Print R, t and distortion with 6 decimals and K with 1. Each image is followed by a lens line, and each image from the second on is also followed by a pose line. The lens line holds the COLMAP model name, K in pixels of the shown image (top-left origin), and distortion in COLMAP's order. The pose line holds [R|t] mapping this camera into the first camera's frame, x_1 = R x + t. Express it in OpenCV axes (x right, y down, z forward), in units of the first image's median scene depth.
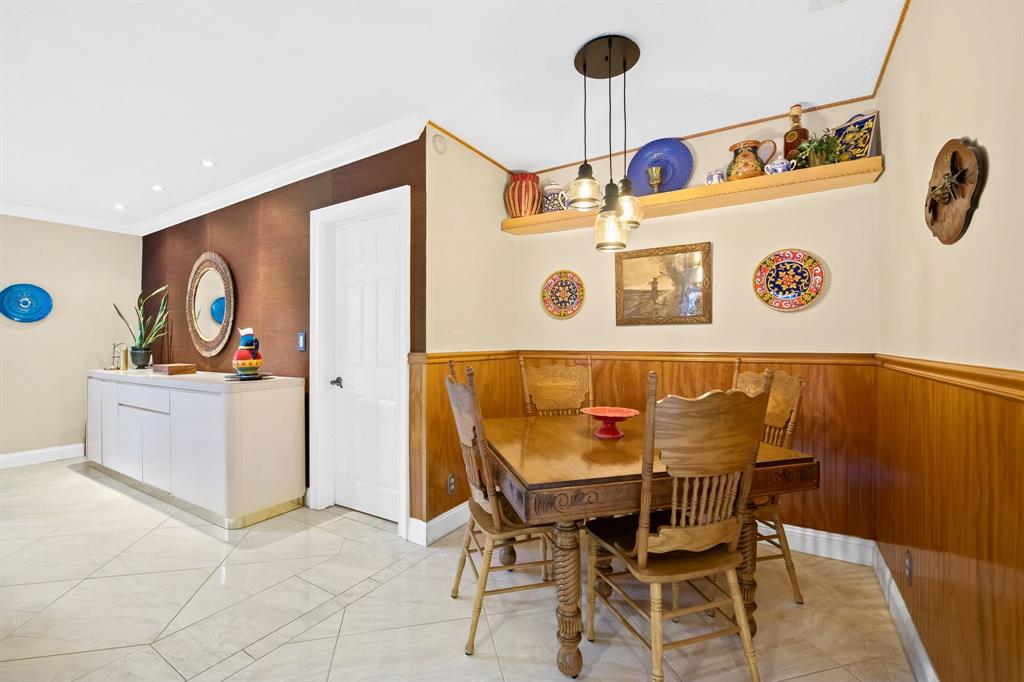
lens RADIAL K [[432.6, 0, 513.8], [0, 432.6, 337.7], [0, 0, 1]] dist [-0.020594, -0.000013]
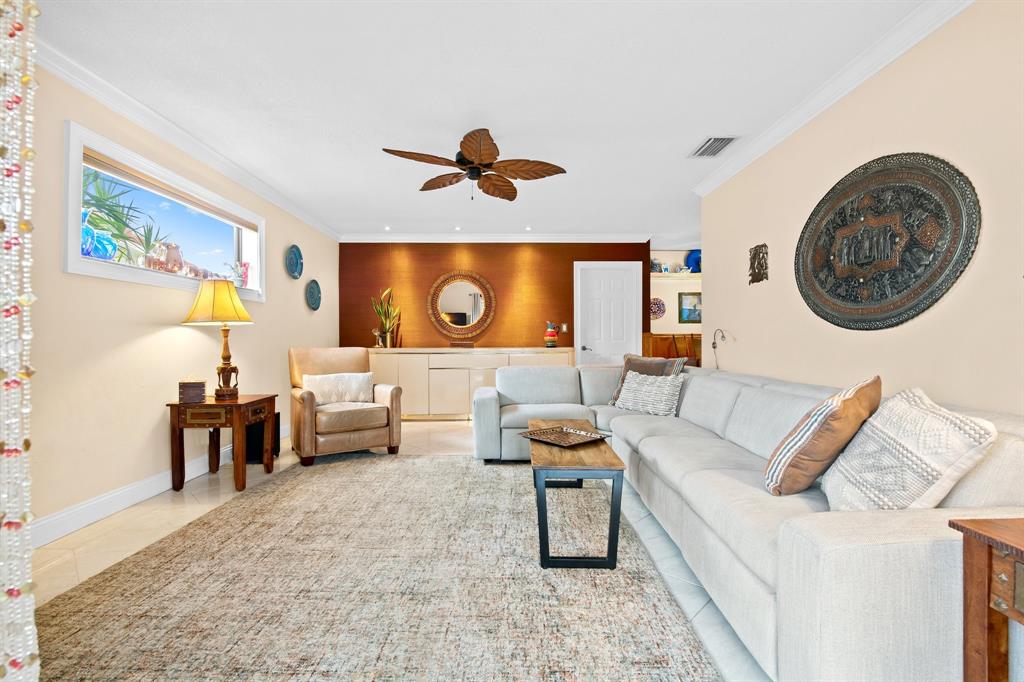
lens RADIAL K [[464.2, 0, 513.0], [0, 464.2, 336.8], [0, 0, 1]] dist [0.000057, -0.000002]
pose [[0.834965, 0.005461, 0.550275, -1.404414], [-0.004602, 0.999985, -0.002941, 0.043200], [-0.550283, -0.000077, 0.834978, -0.462100]]
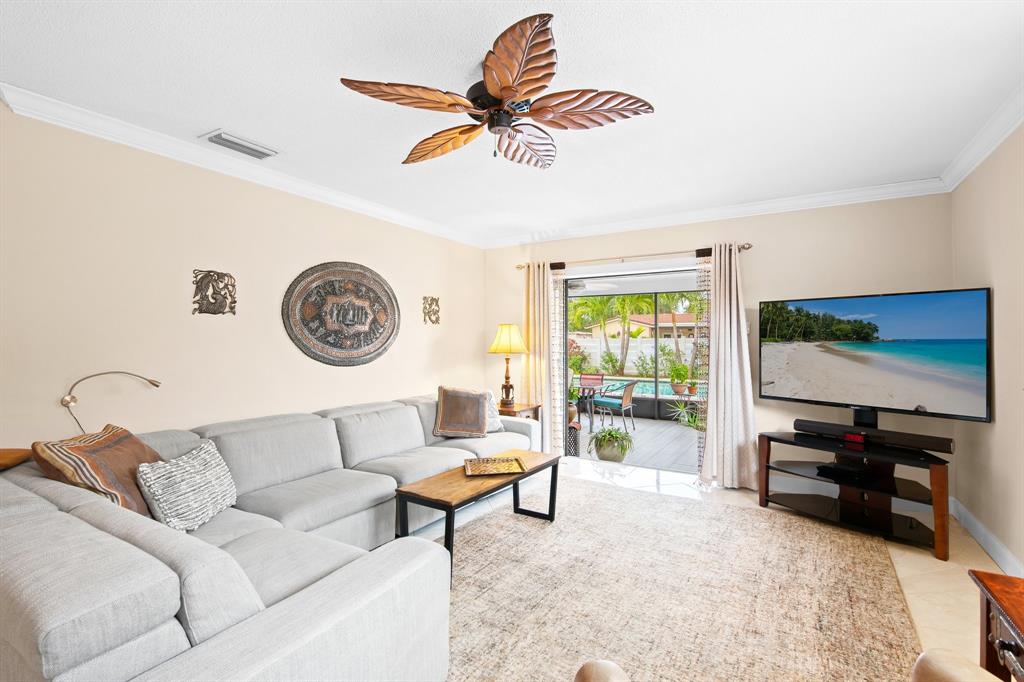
lens RADIAL K [[464.2, 0, 513.0], [0, 464.2, 336.8], [0, 0, 1]] dist [0.000057, -0.000002]
pose [[-0.999905, 0.003103, -0.013451, -1.019432], [0.003334, 0.999847, -0.017152, -0.012394], [0.013396, -0.017196, -0.999762, 0.746486]]
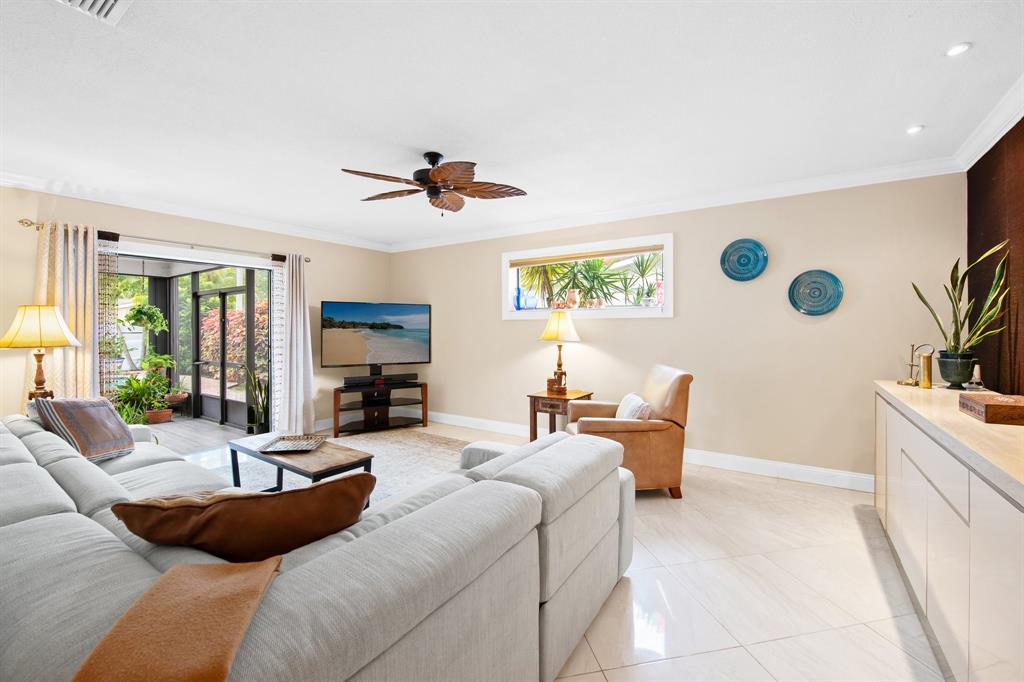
lens RADIAL K [[430.3, 0, 515.3], [0, 430.3, 325.2], [0, 0, 1]] dist [-0.022057, -0.000108]
pose [[-0.038699, 0.000710, -0.999251, -0.278146], [0.009204, 0.999958, 0.000354, -0.021981], [0.999209, -0.009183, -0.038703, 0.425274]]
